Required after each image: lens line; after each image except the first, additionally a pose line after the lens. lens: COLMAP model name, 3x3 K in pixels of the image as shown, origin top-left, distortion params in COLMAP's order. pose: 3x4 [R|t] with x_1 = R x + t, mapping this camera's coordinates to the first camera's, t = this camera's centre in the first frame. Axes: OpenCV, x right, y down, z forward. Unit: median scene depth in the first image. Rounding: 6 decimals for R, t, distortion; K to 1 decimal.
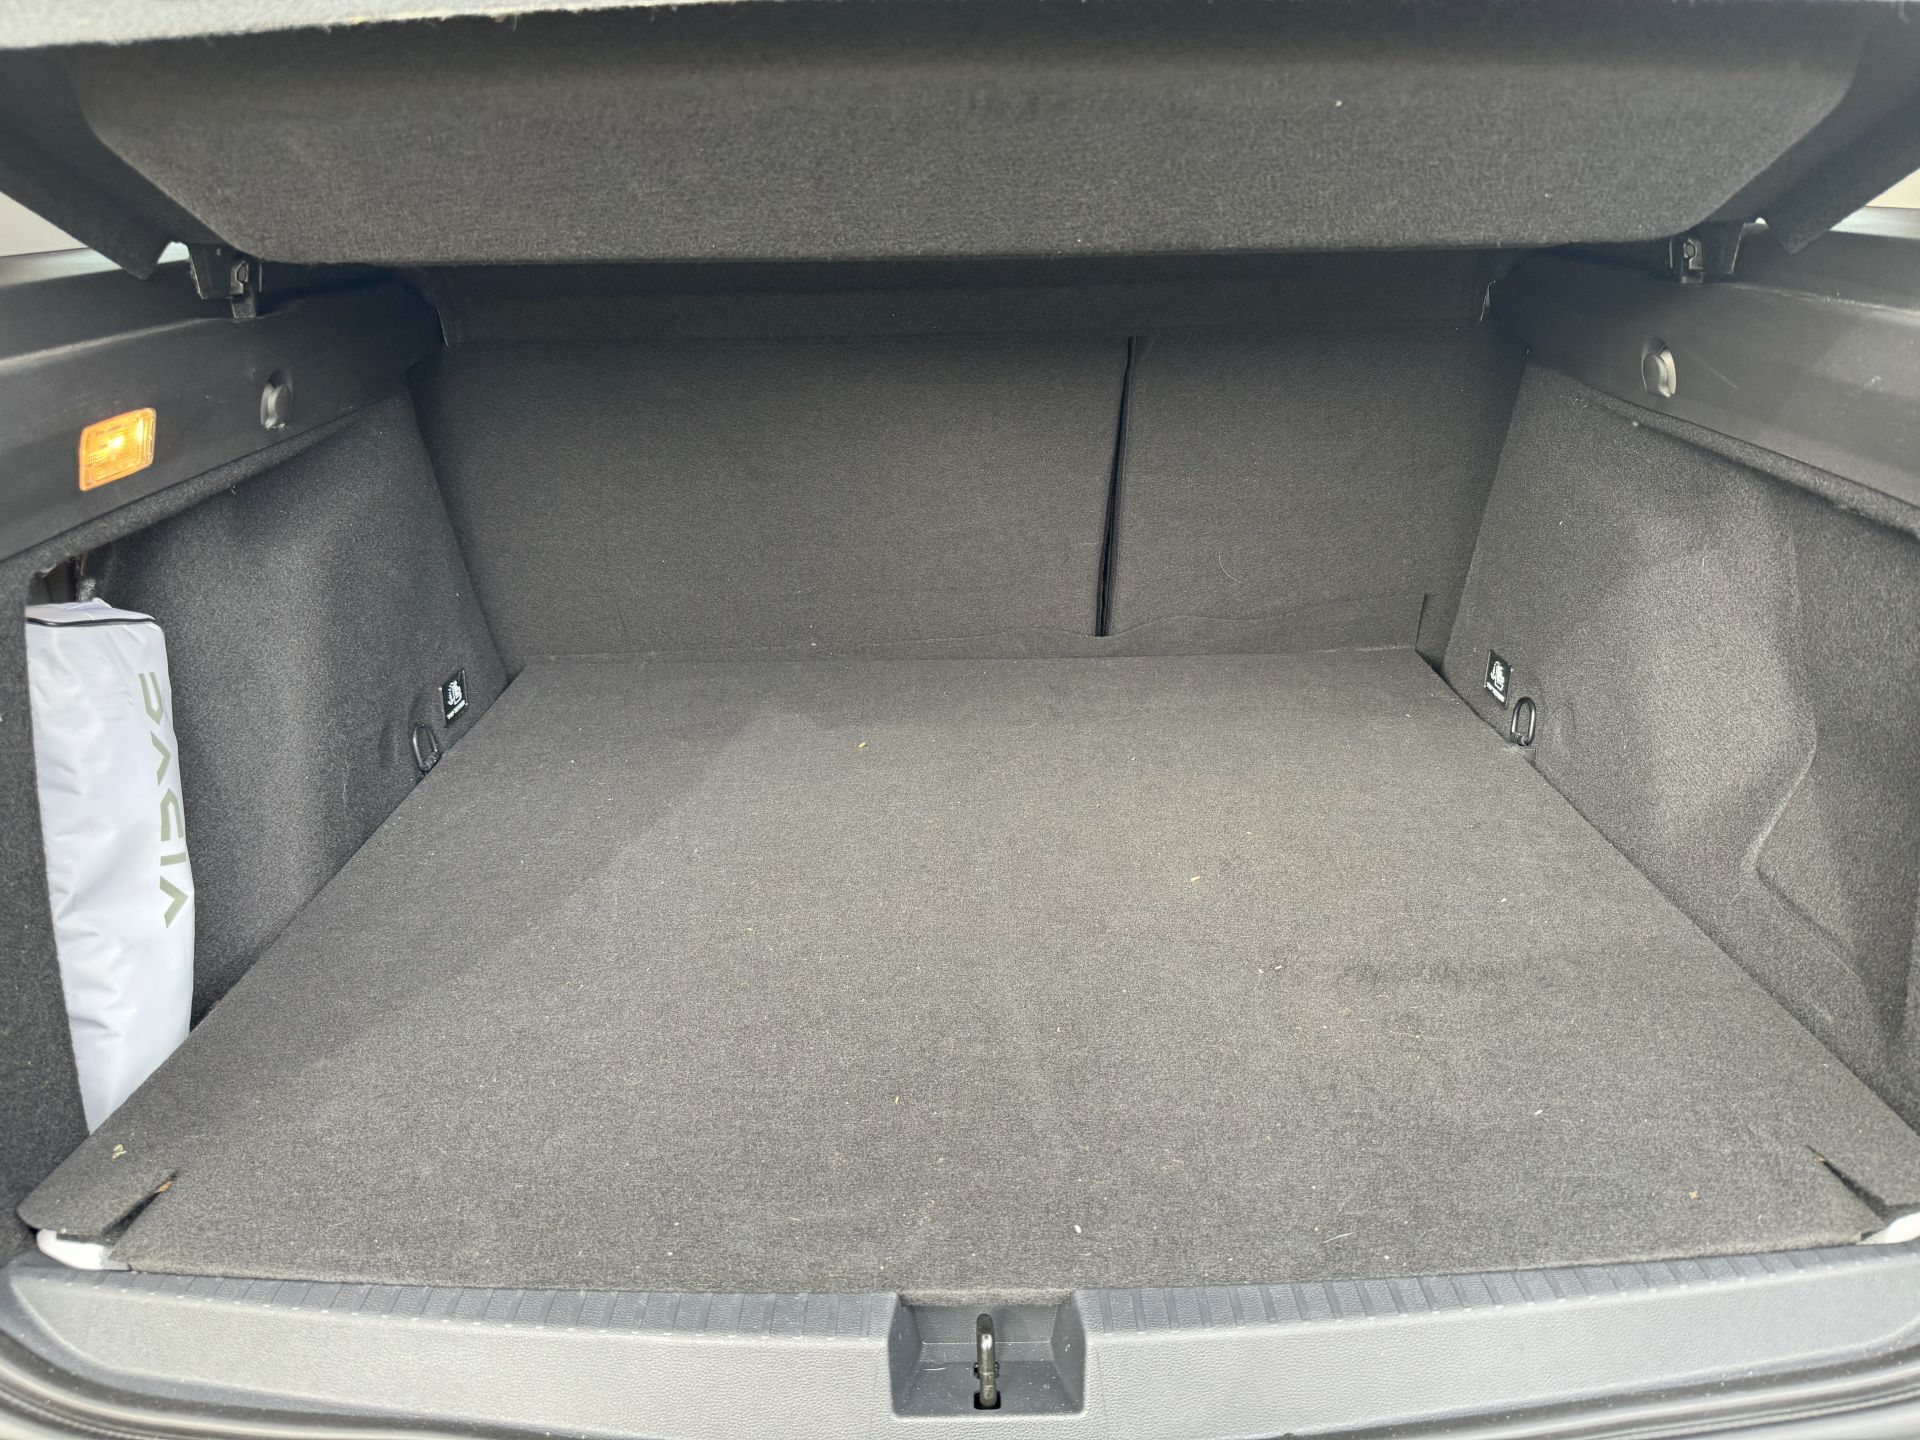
lens RADIAL K [[1380.0, 0, 960.8], [0, 1380.0, 732.0], [0, 0, 1]] dist [0.109720, -0.206939]
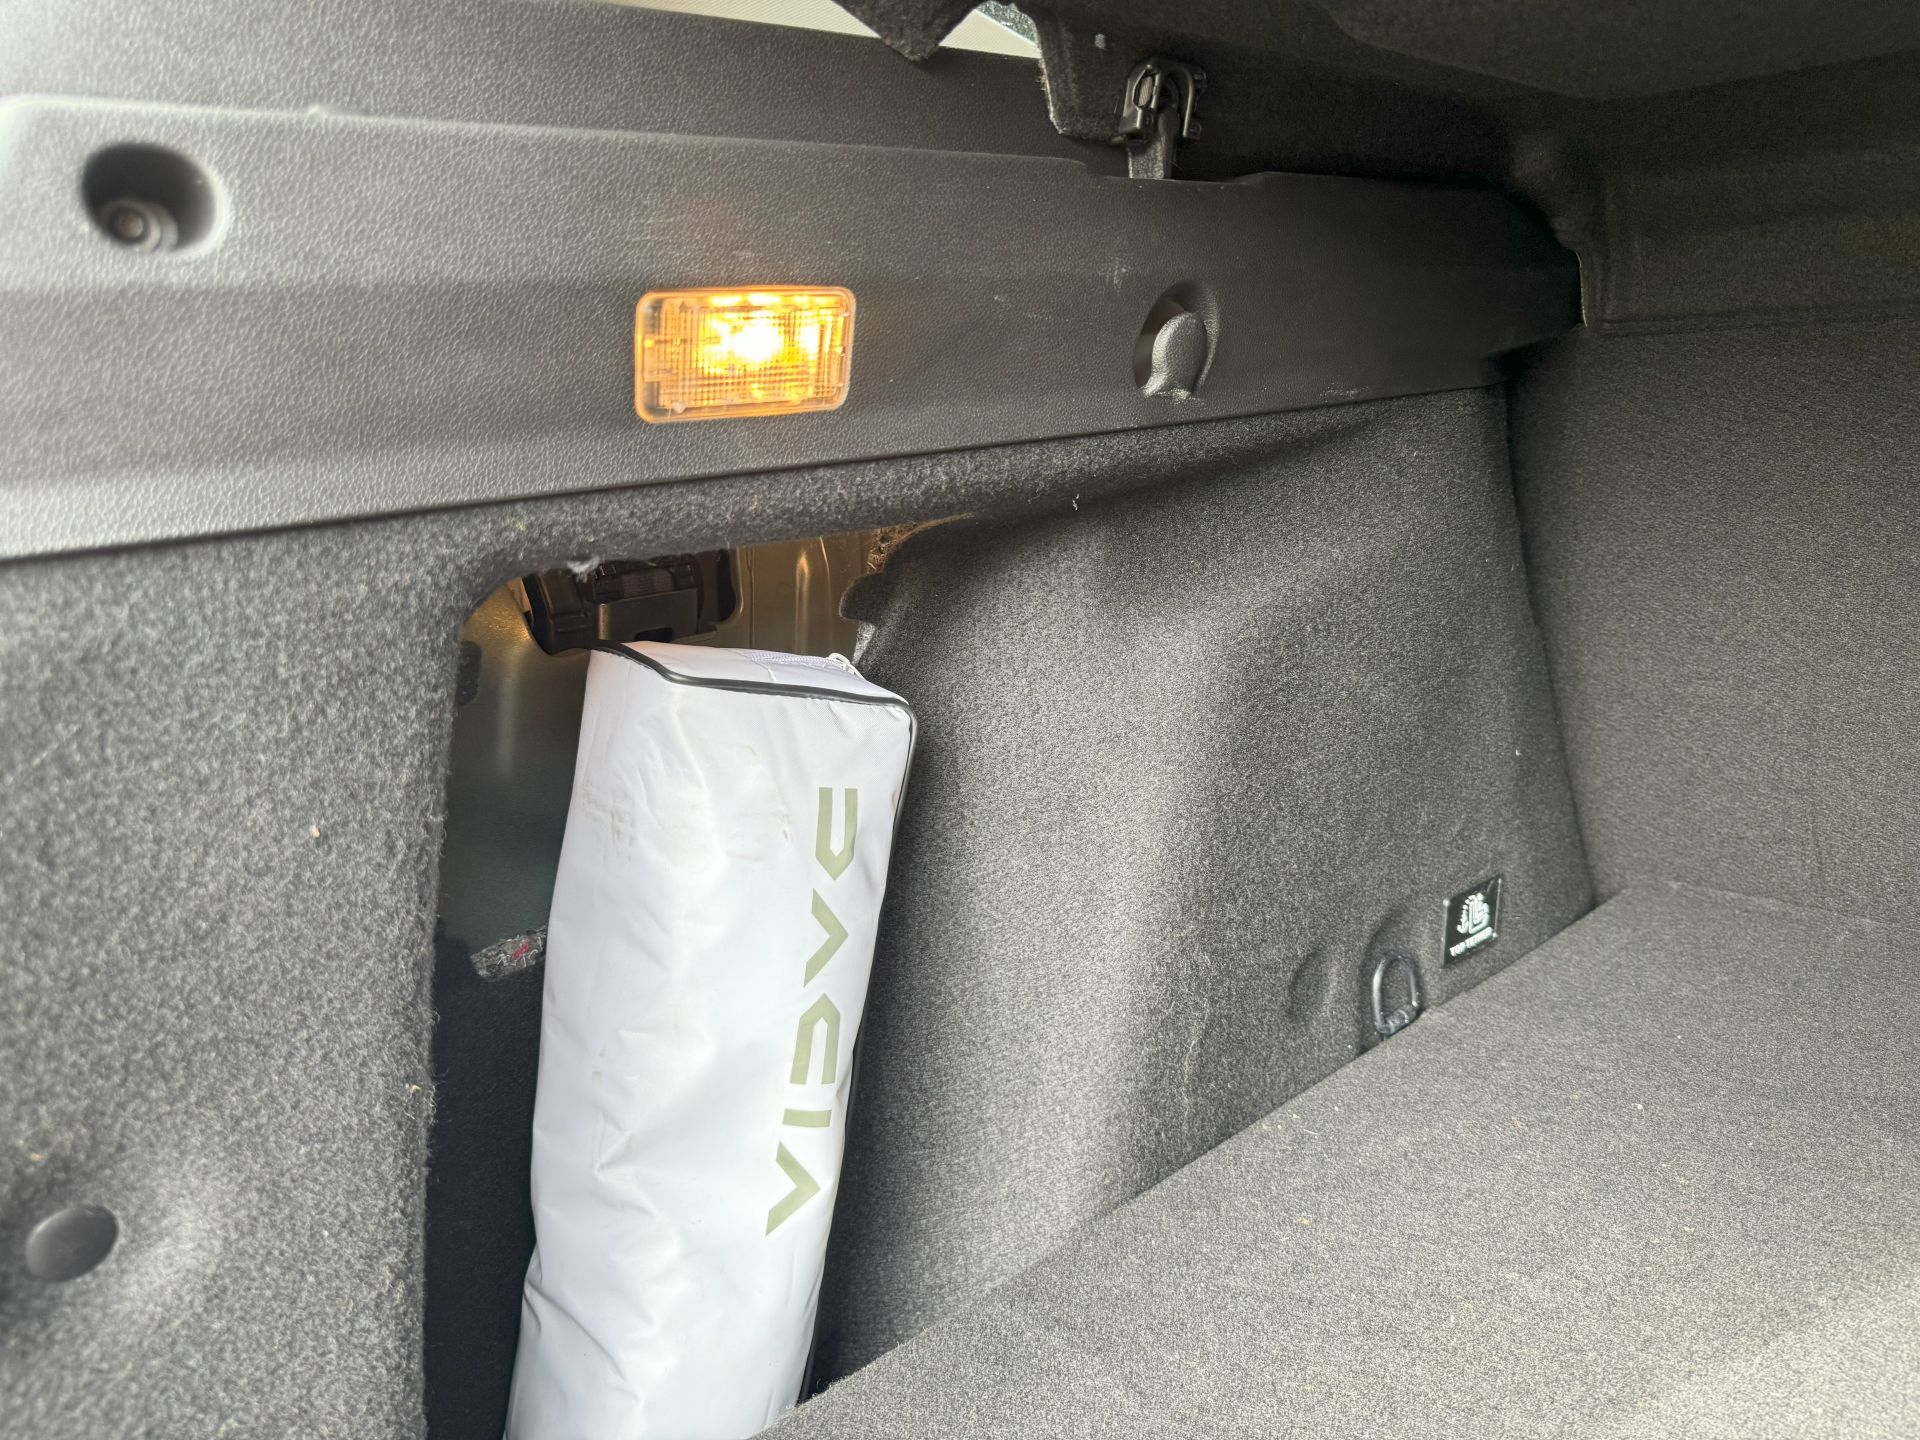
lens RADIAL K [[1380.0, 0, 960.8], [0, 1380.0, 732.0], [0, 0, 1]] dist [0.109720, -0.206939]
pose [[0.675185, 0.156232, -0.720914, -0.132330], [-0.232553, 0.972558, -0.007035, -0.067015], [0.700032, 0.172400, 0.692989, 0.591102]]
